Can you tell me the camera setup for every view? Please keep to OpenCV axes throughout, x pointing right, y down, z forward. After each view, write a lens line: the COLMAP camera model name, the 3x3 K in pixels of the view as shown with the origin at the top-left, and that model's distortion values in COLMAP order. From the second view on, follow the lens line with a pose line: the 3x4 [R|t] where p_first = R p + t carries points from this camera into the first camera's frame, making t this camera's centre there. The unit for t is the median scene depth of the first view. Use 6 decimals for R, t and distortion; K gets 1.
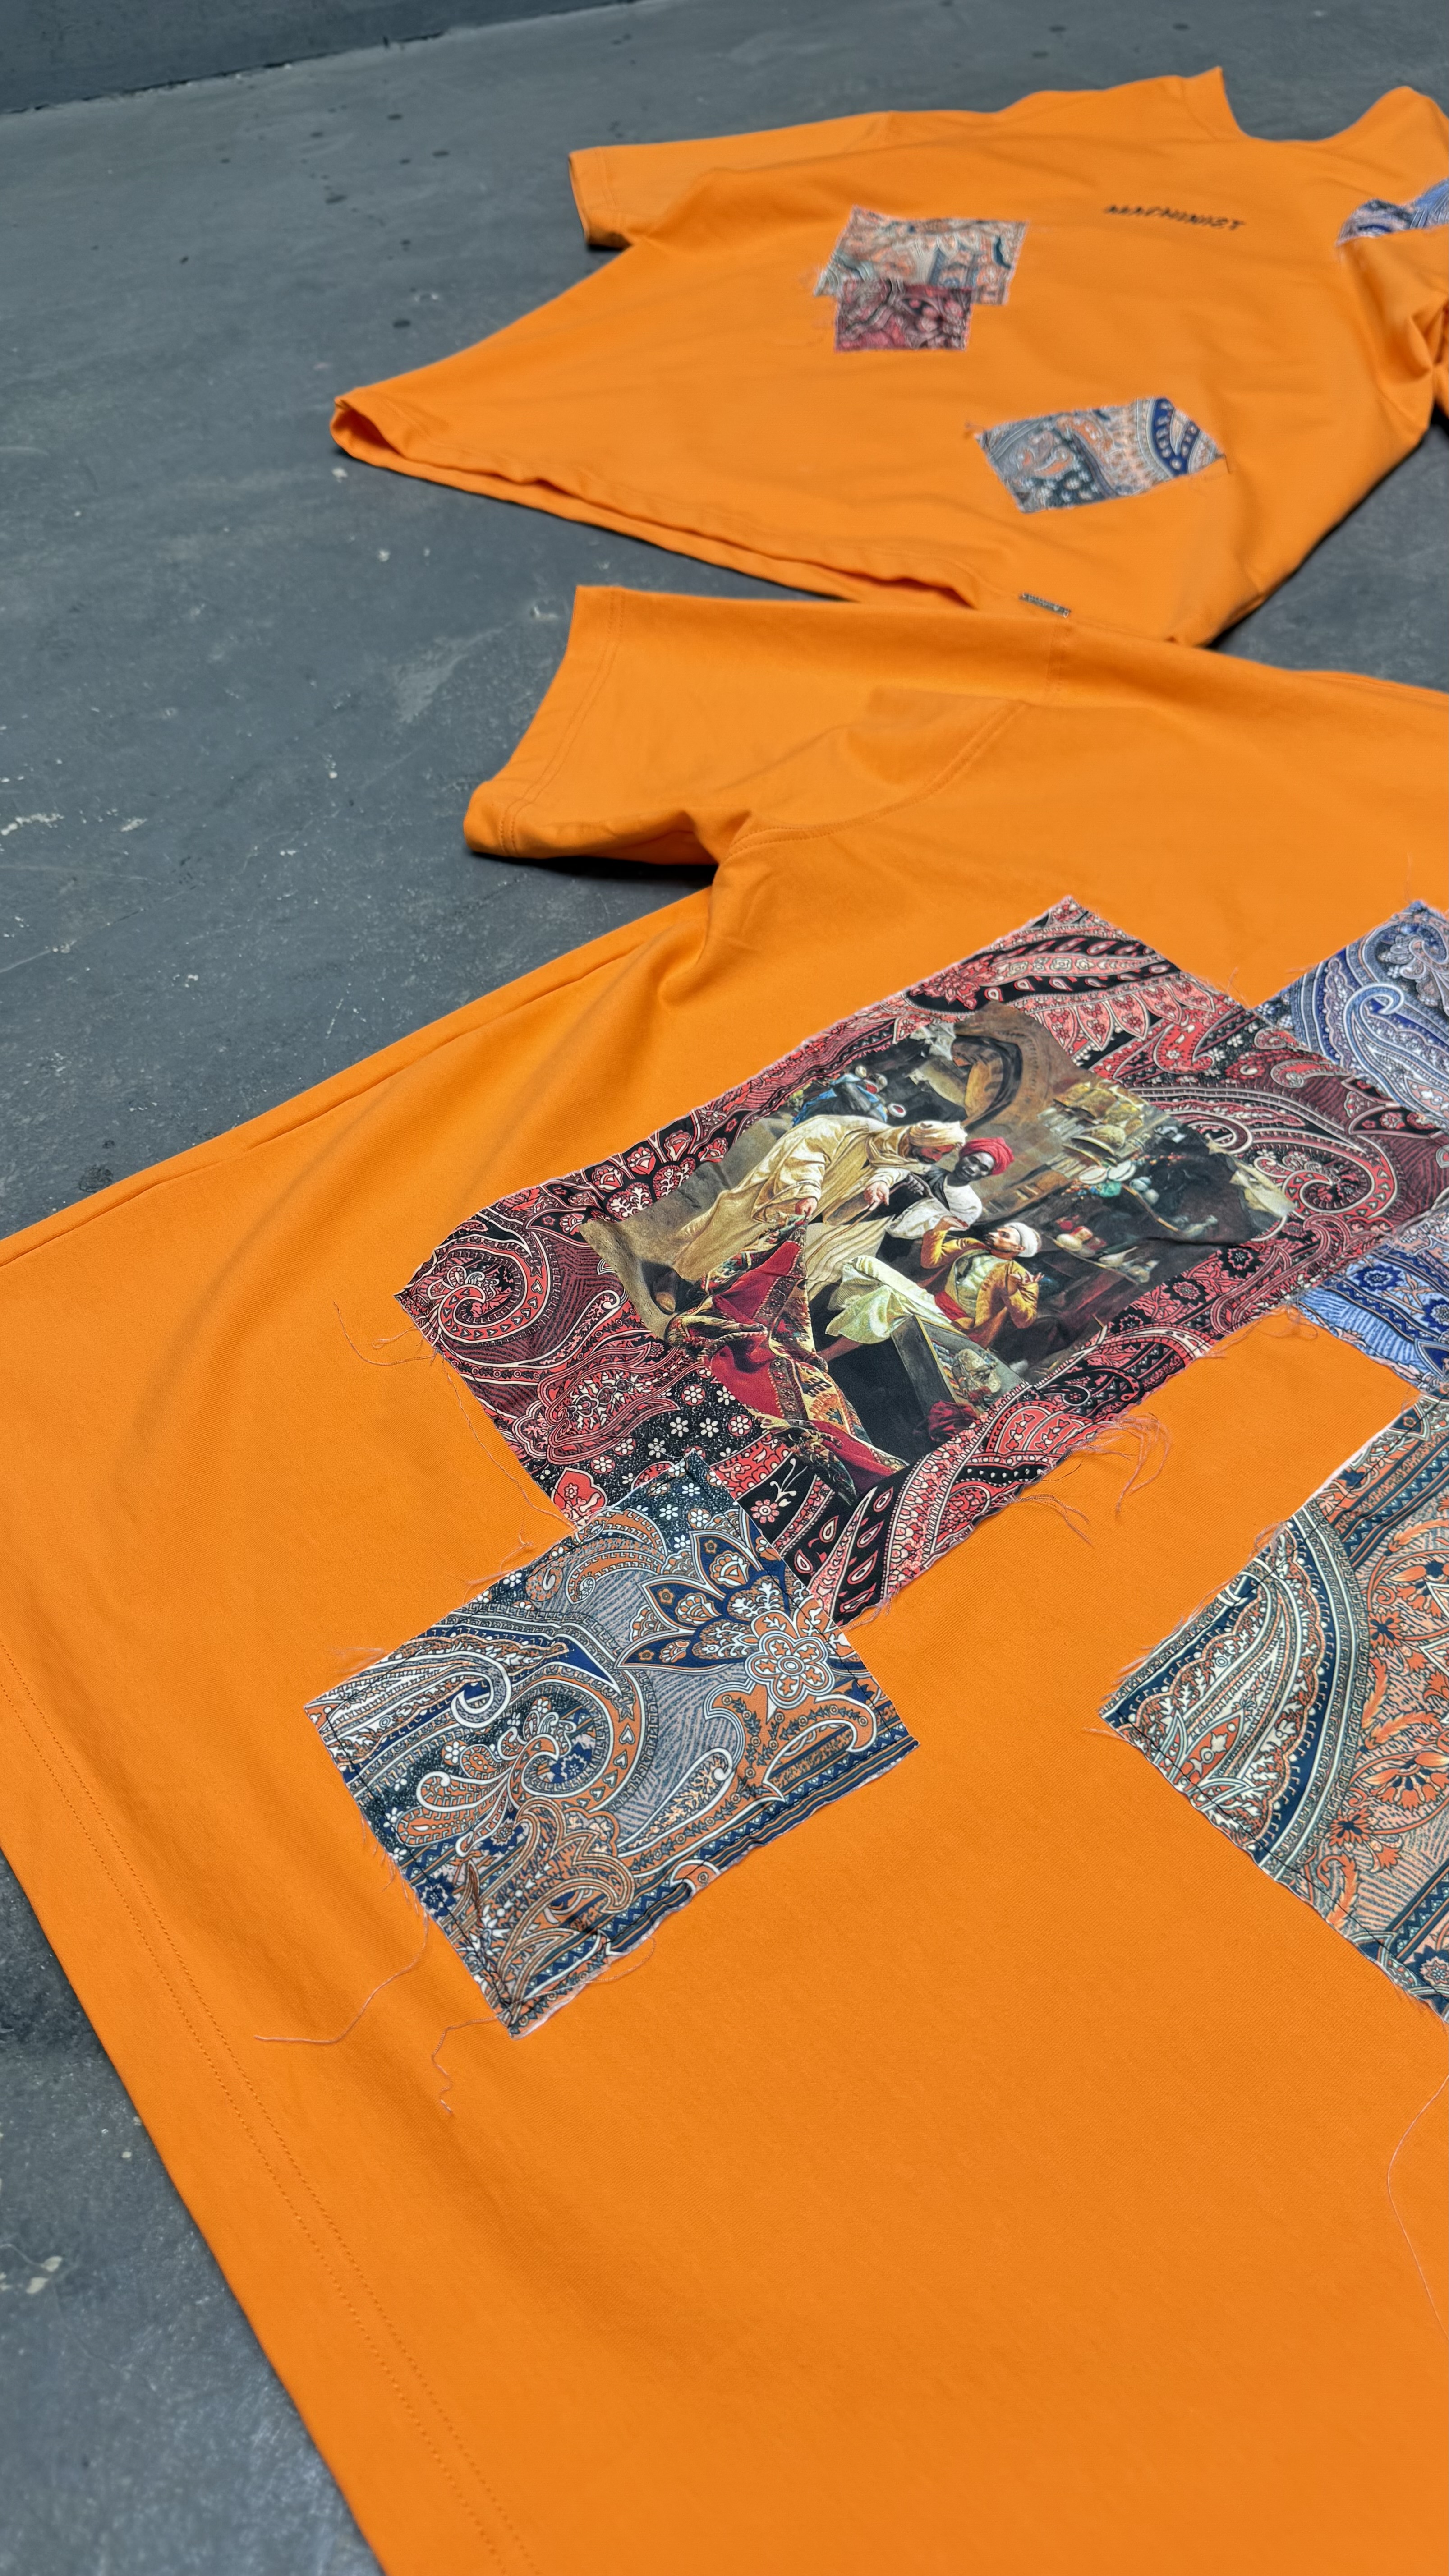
lens RADIAL K [[1796.7, 0, 729.1], [0, 1796.7, 1294.3], [0, 0, 1]] dist [0.066717, -0.077860]
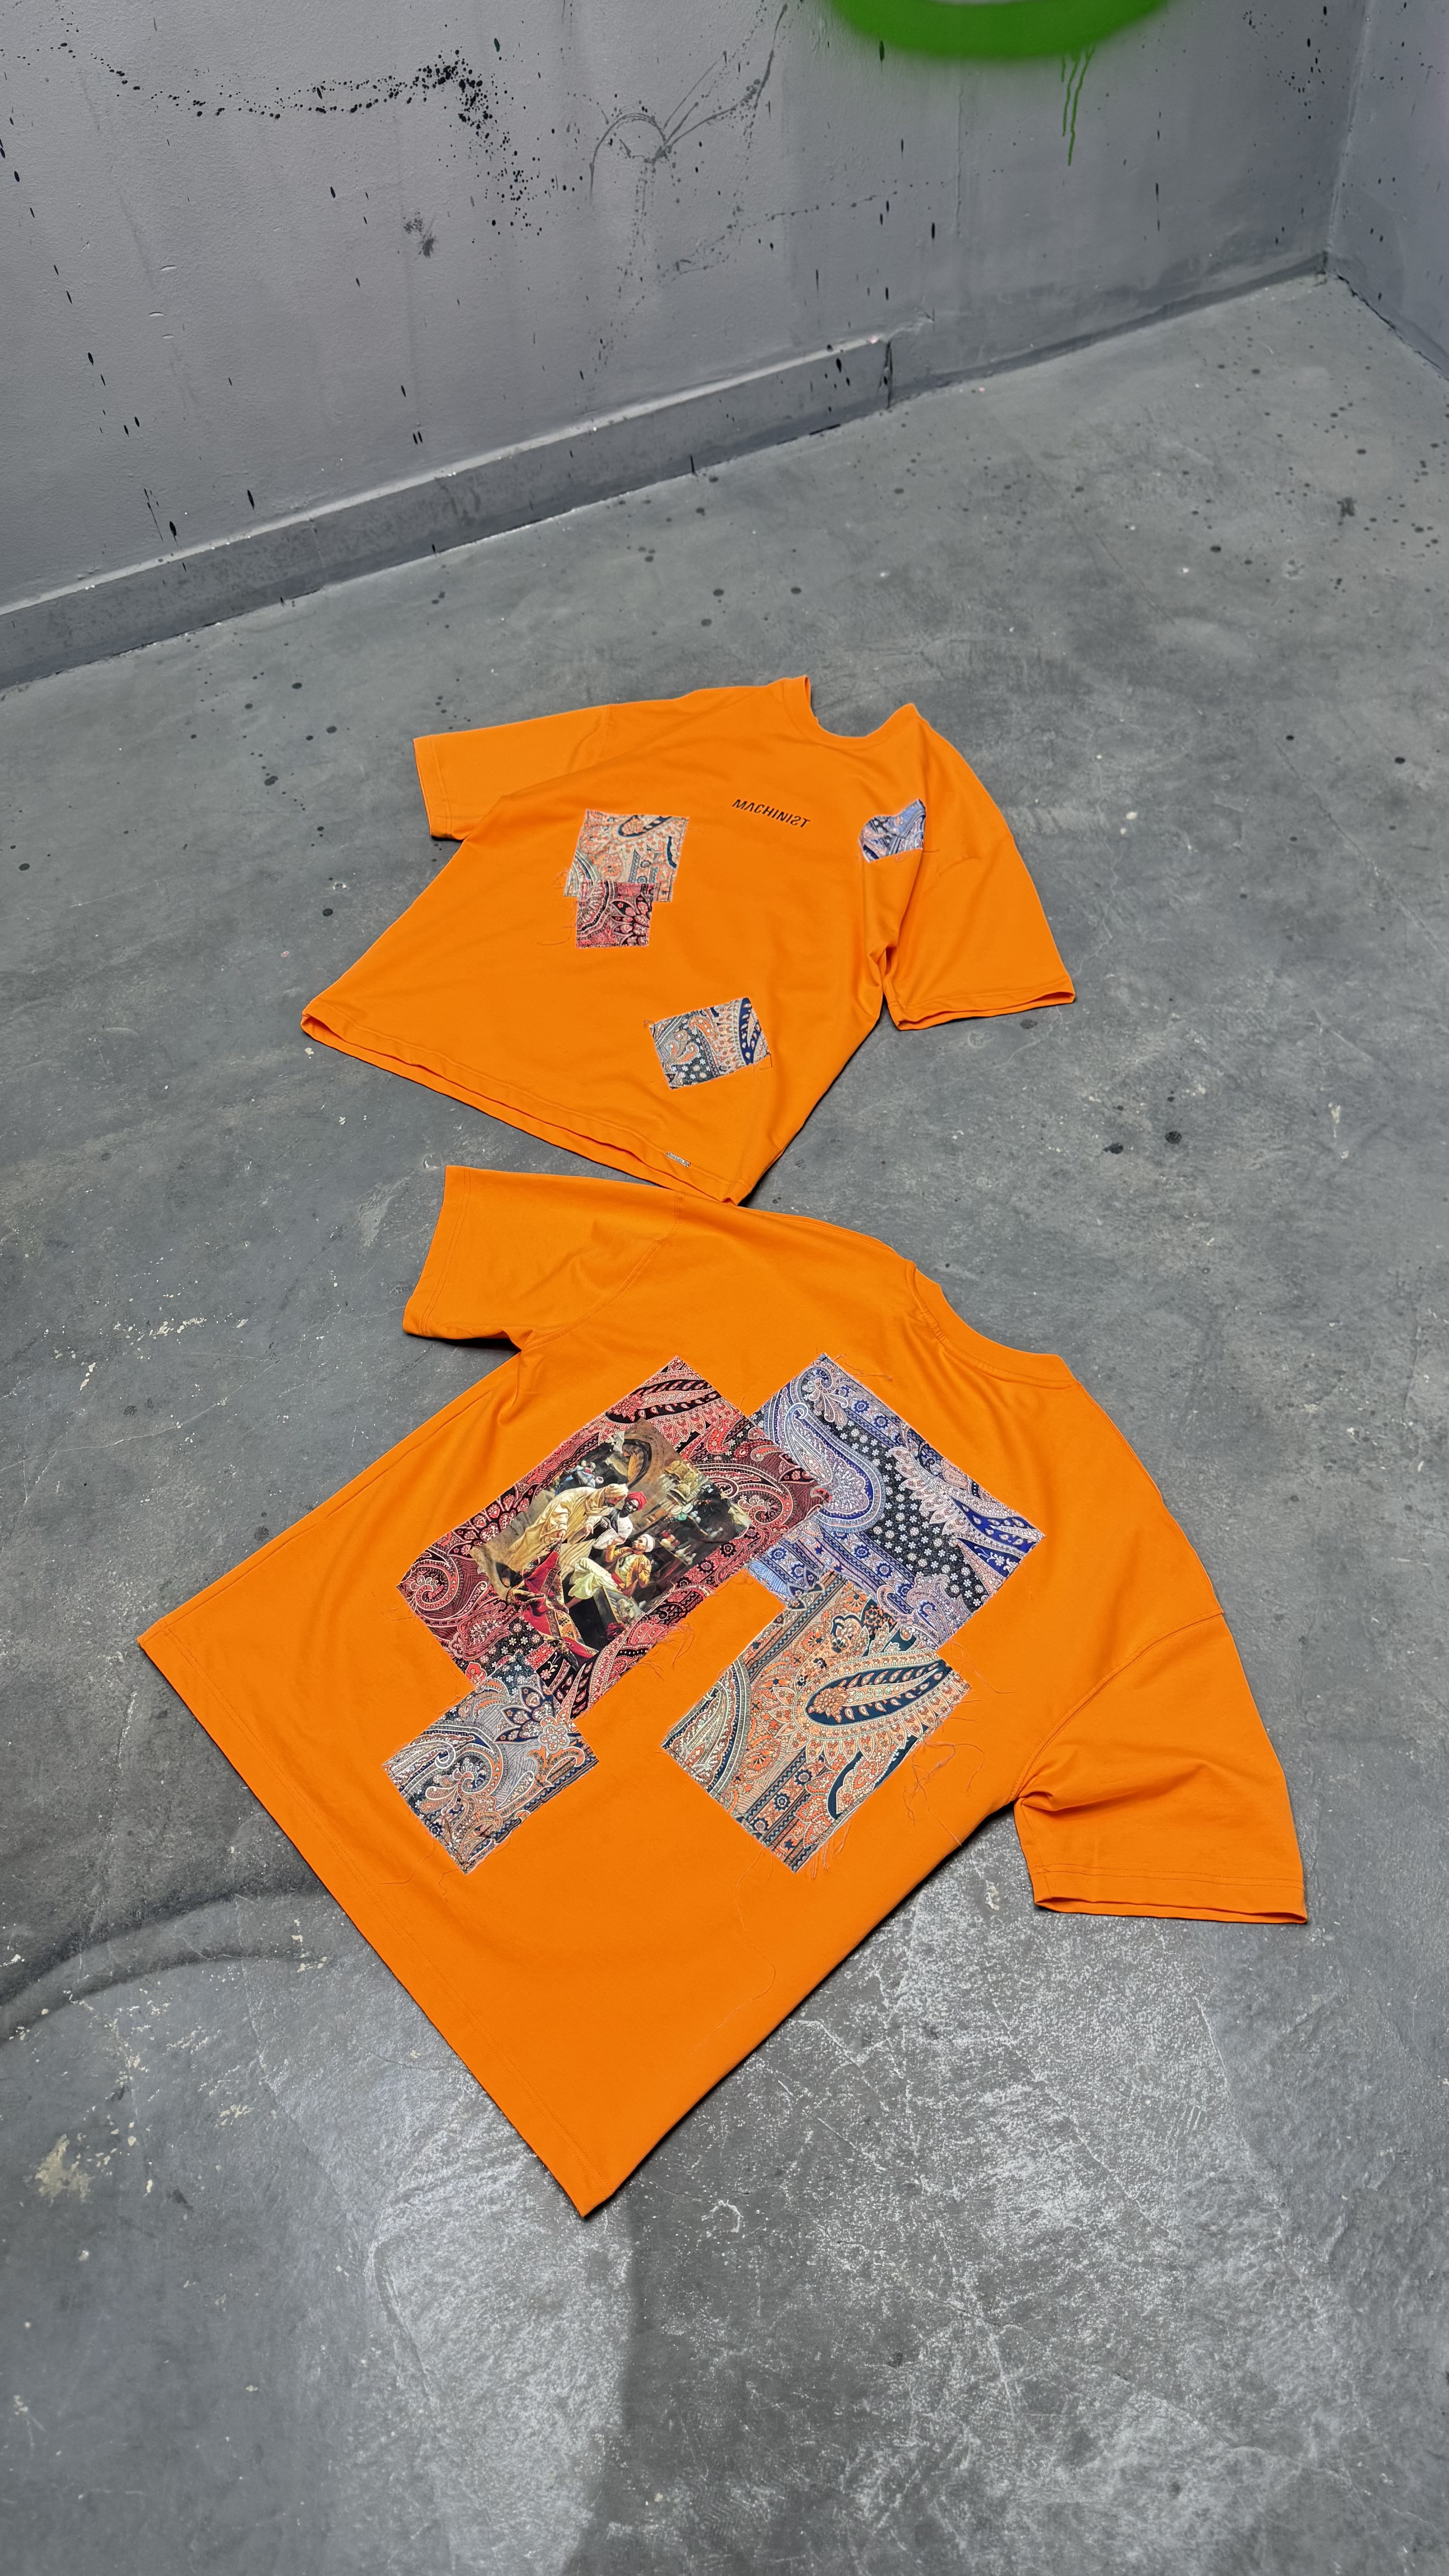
lens RADIAL K [[1771.9, 0, 744.2], [0, 1771.9, 1286.3], [0, 0, 1]] dist [0.183785, -0.333084]
pose [[0.996071, -0.079619, 0.038768, 0.205371], [0.075462, 0.992230, 0.098916, -0.554773], [-0.046342, -0.095602, 0.994340, -1.288258]]
